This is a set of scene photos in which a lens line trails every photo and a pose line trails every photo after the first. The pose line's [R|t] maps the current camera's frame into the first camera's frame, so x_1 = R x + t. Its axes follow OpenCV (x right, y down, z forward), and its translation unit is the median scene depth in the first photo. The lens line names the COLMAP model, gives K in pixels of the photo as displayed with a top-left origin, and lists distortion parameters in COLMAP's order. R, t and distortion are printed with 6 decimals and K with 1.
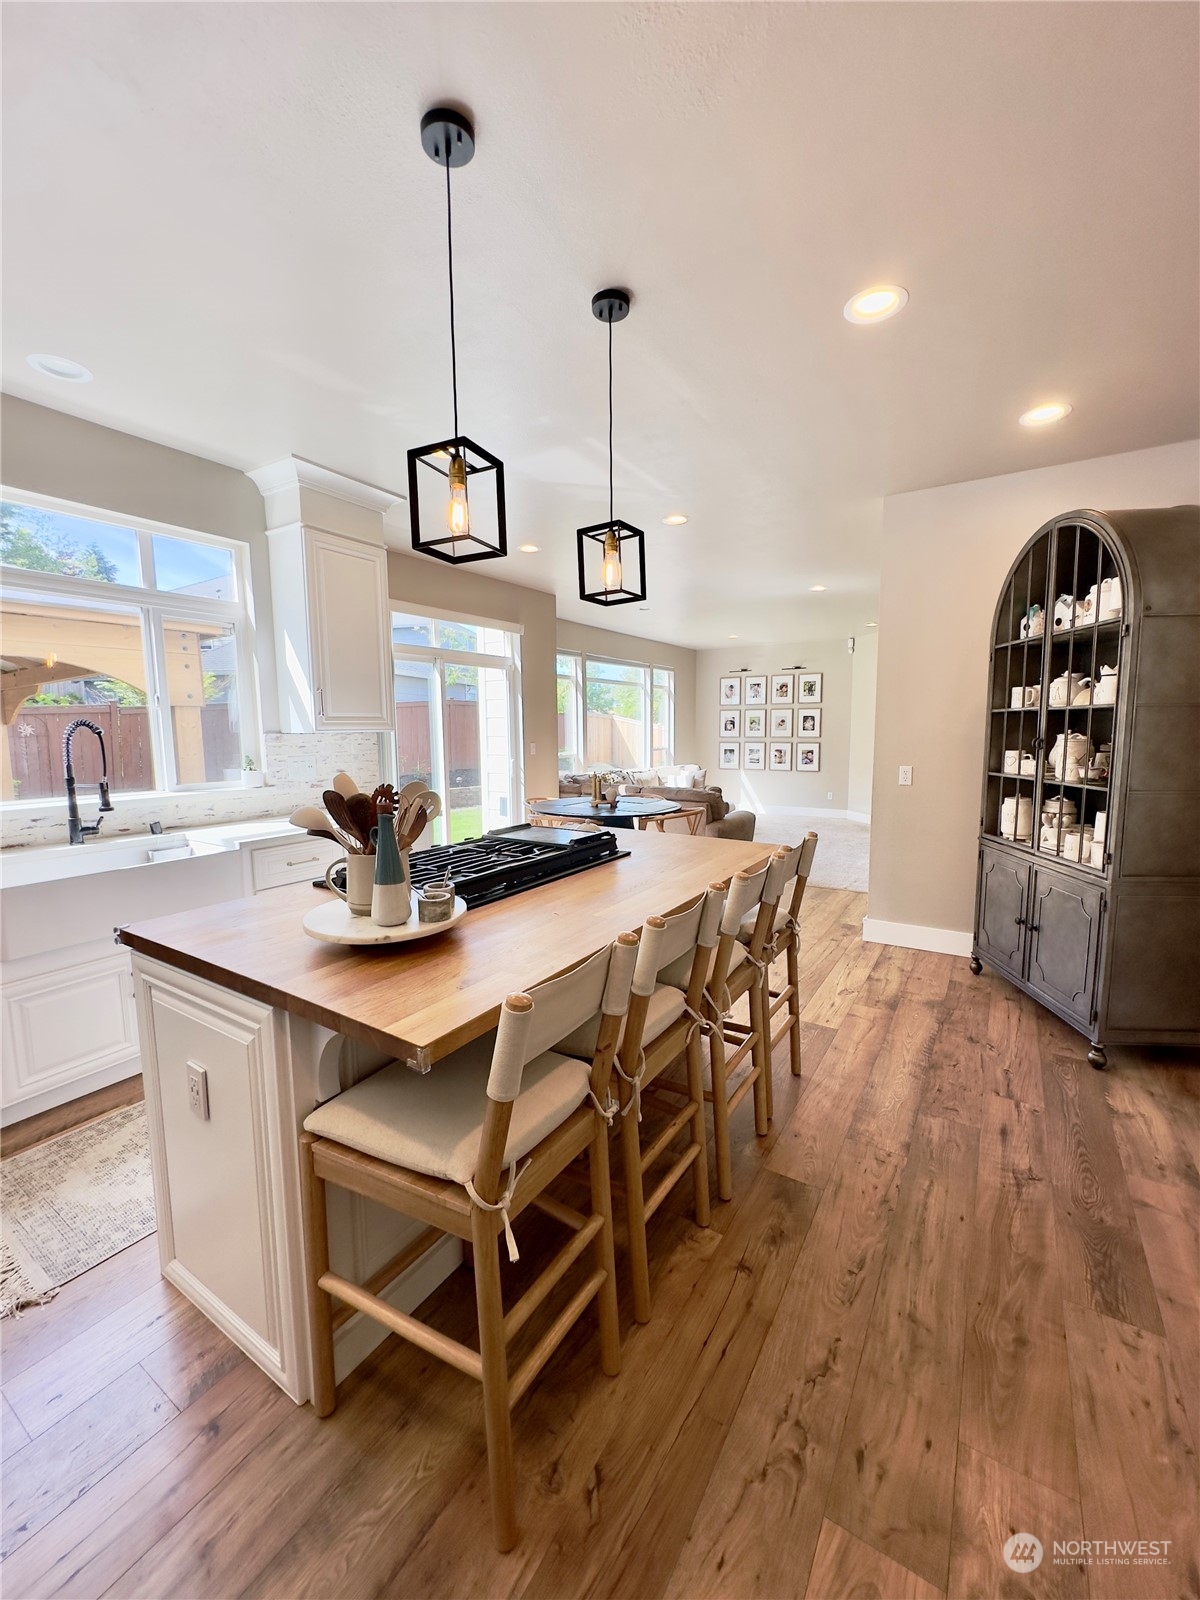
lens RADIAL K [[637.2, 0, 606.1], [0, 637.2, 798.6], [0, 0, 1]] dist [-0.003199, 0.000789]
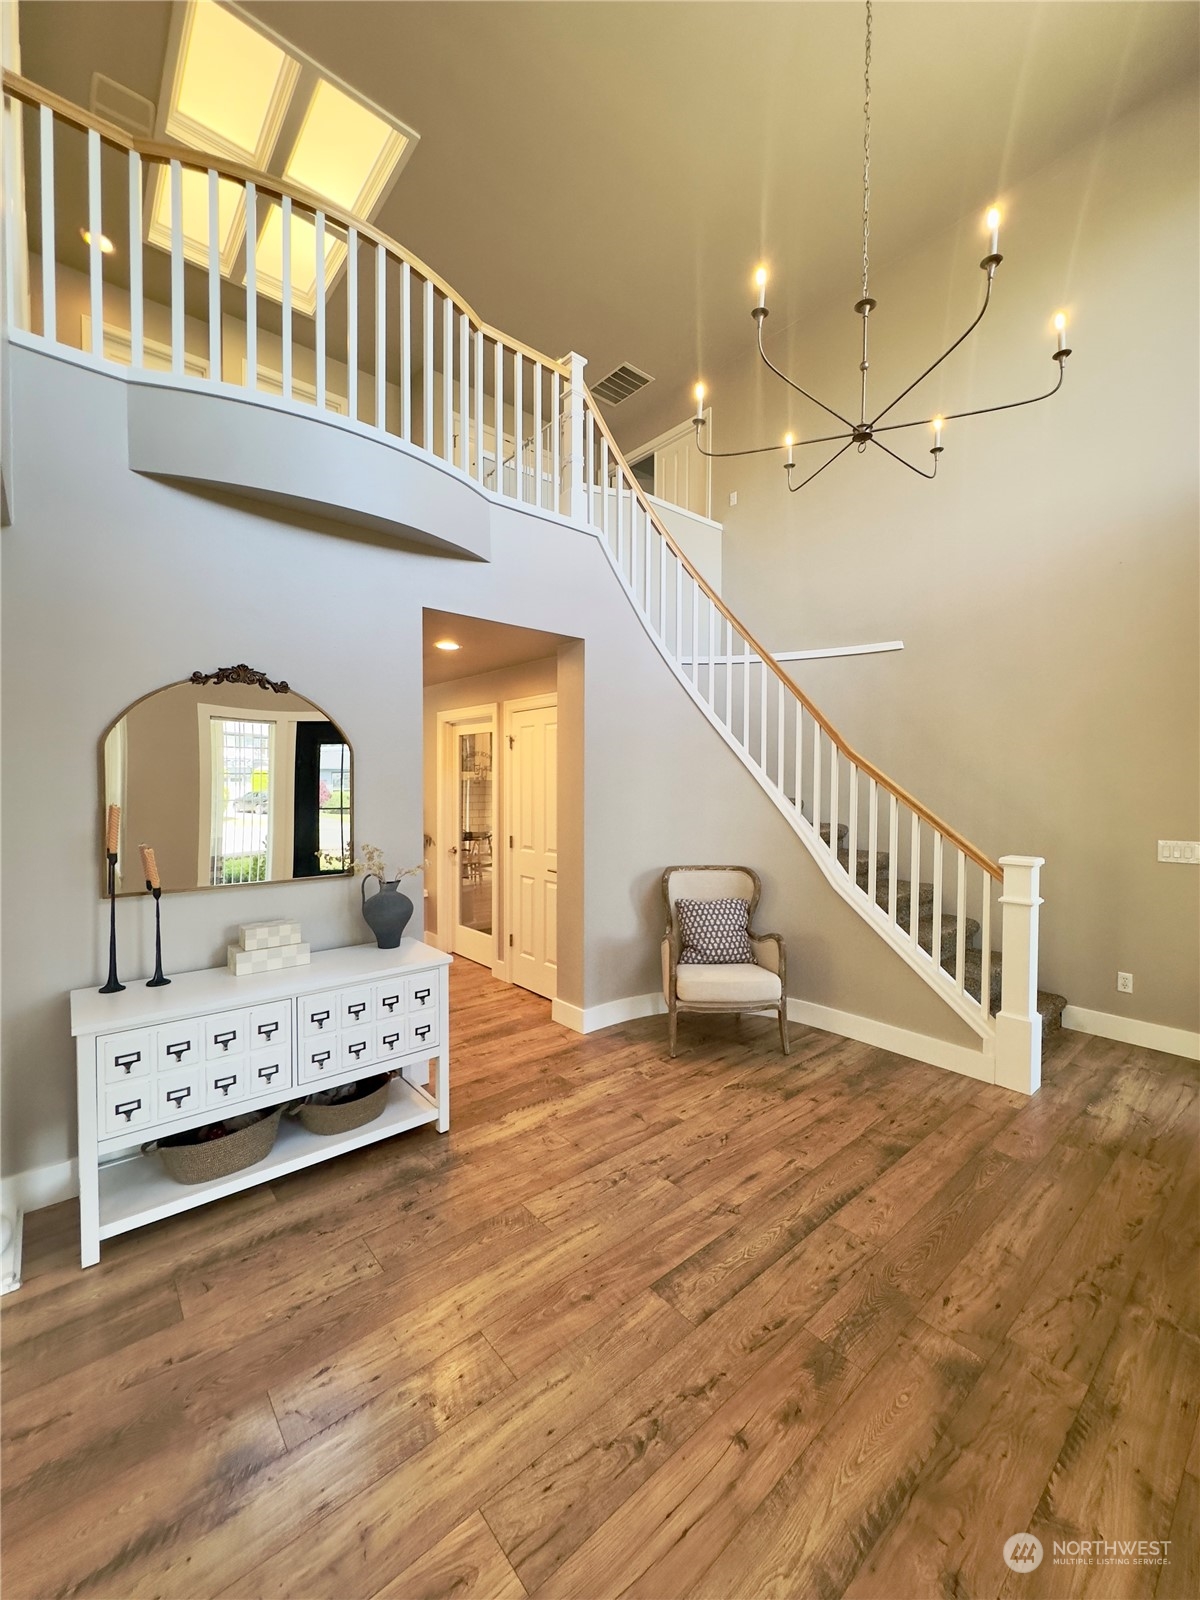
lens RADIAL K [[637.2, 0, 606.3], [0, 637.2, 797.0], [0, 0, 1]] dist [-0.003199, 0.000789]
pose [[0.955261, 0.019200, -0.295141, 0.265976], [-0.045338, 0.995603, -0.081974, -0.047722], [0.292269, 0.091688, 0.951931, -0.140492]]
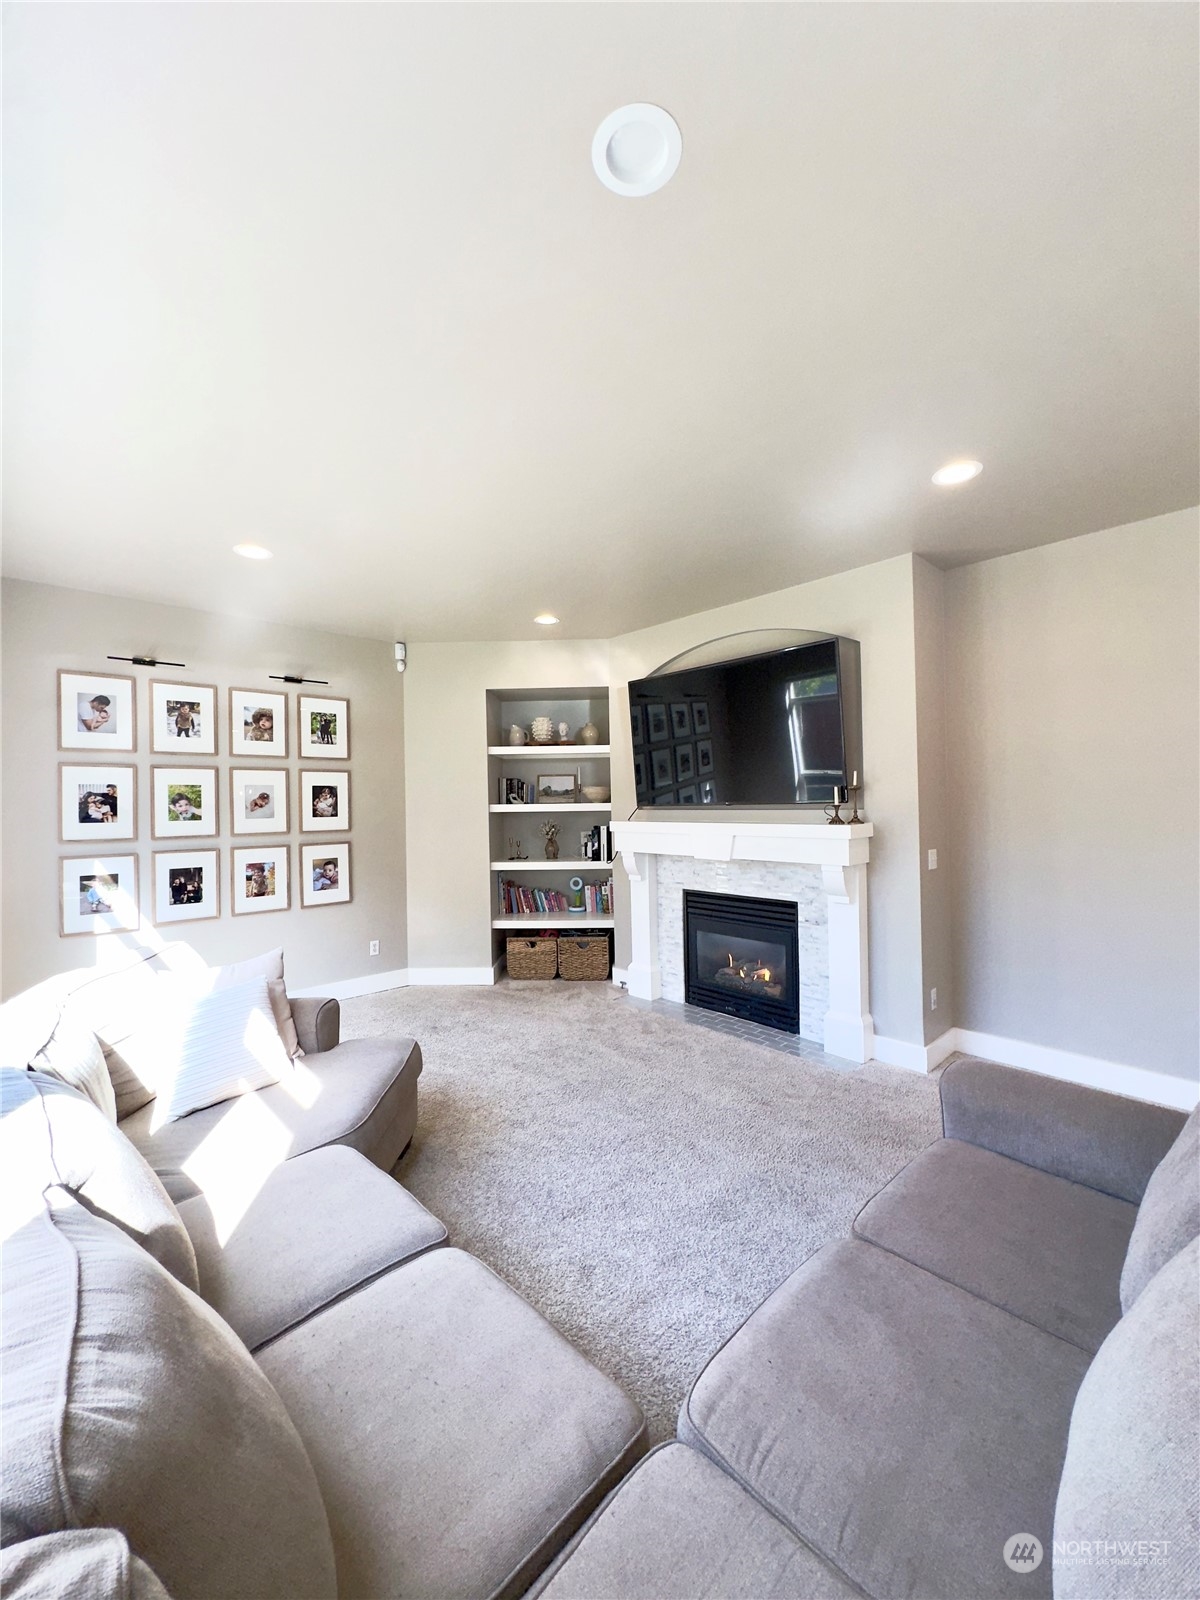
lens RADIAL K [[637.2, 0, 598.9], [0, 637.2, 798.1], [0, 0, 1]] dist [-0.003199, 0.000789]
pose [[0.253368, 0.013143, 0.967281, -0.095689], [0.123153, 0.991334, -0.045729, -0.085641], [-0.959499, 0.130710, 0.249554, 0.791284]]
